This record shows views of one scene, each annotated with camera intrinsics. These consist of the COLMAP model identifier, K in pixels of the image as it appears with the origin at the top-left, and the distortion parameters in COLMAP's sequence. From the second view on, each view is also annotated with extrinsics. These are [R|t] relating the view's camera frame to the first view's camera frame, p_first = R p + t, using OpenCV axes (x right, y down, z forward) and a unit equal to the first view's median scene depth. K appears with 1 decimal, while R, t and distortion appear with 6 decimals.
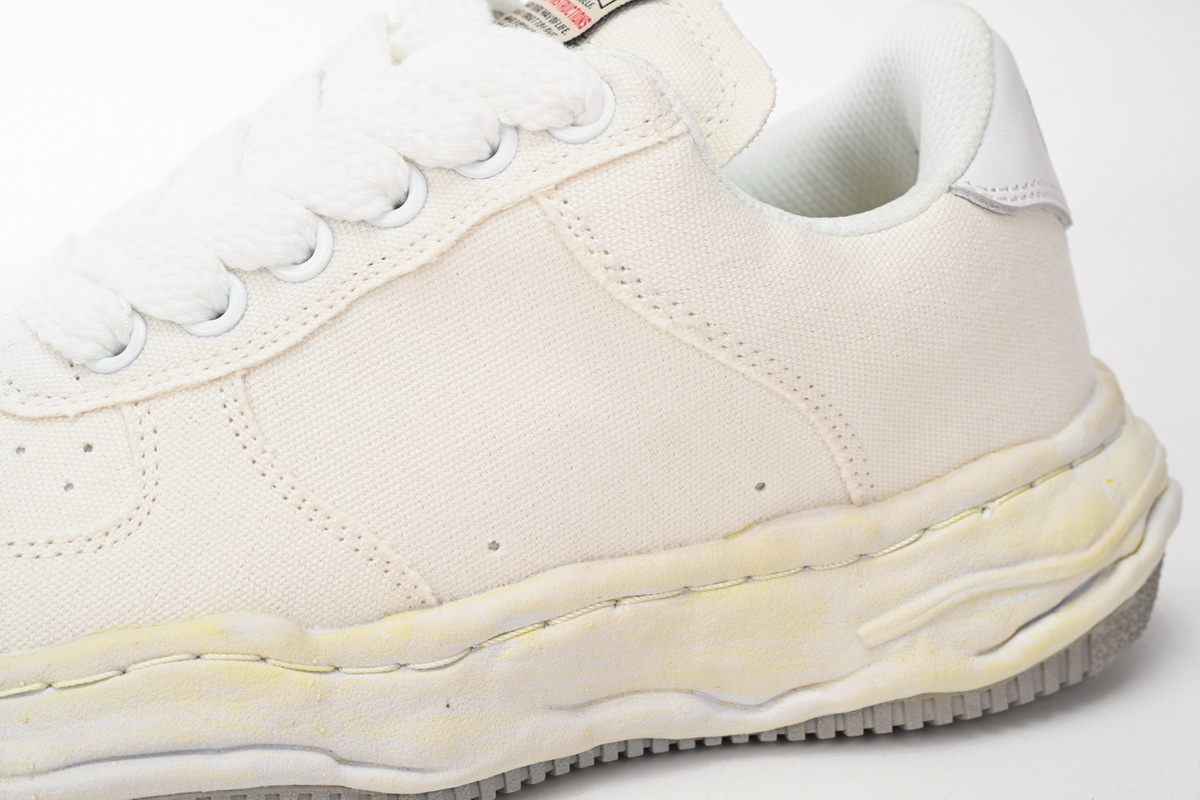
lens RADIAL K [[2253.2, 0, 599.3], [0, 2253.2, 398.3], [0, 0, 1]] dist [-0.006760, 0.000000]
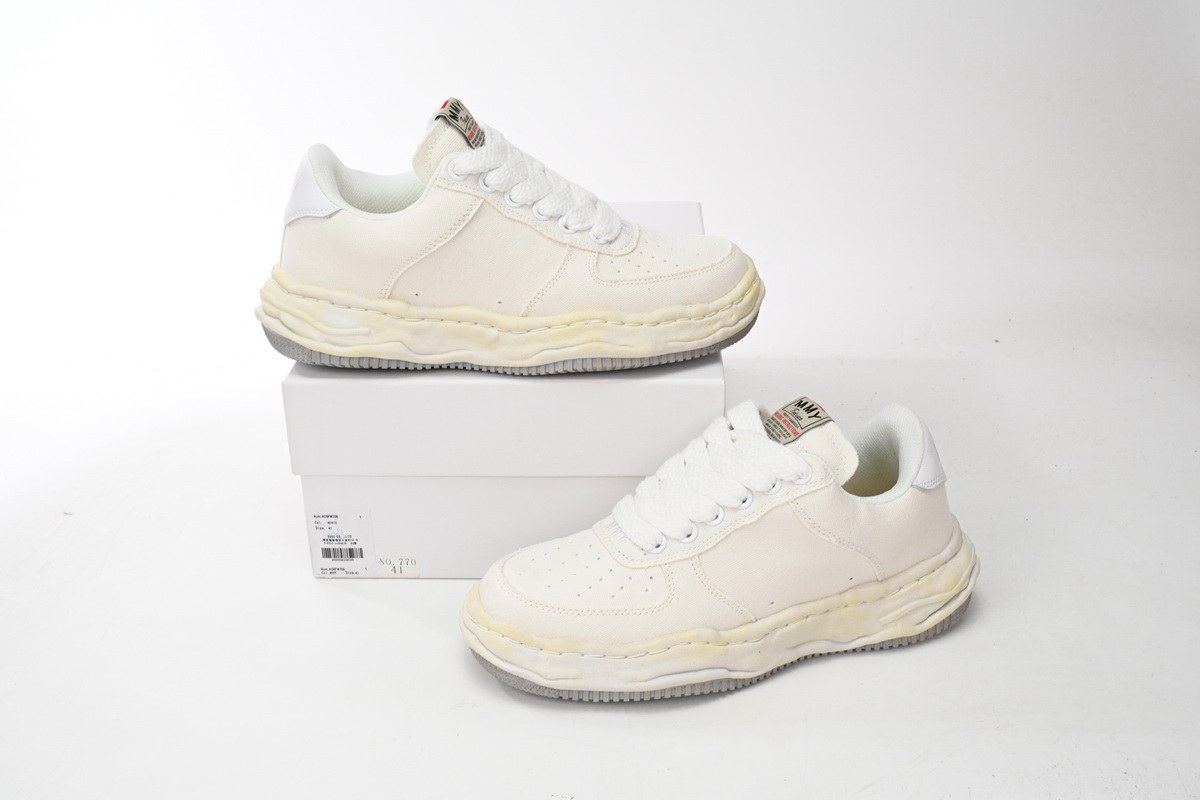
lens RADIAL K [[1269.7, 0, 595.8], [0, 1269.7, 406.4], [0, 0, 1]] dist [0.024964, 0.000000]
pose [[0.999885, -0.010428, -0.011033, -0.280838], [0.011687, 0.992589, 0.120953, -0.446576], [0.009690, -0.121068, 0.992597, -0.803892]]
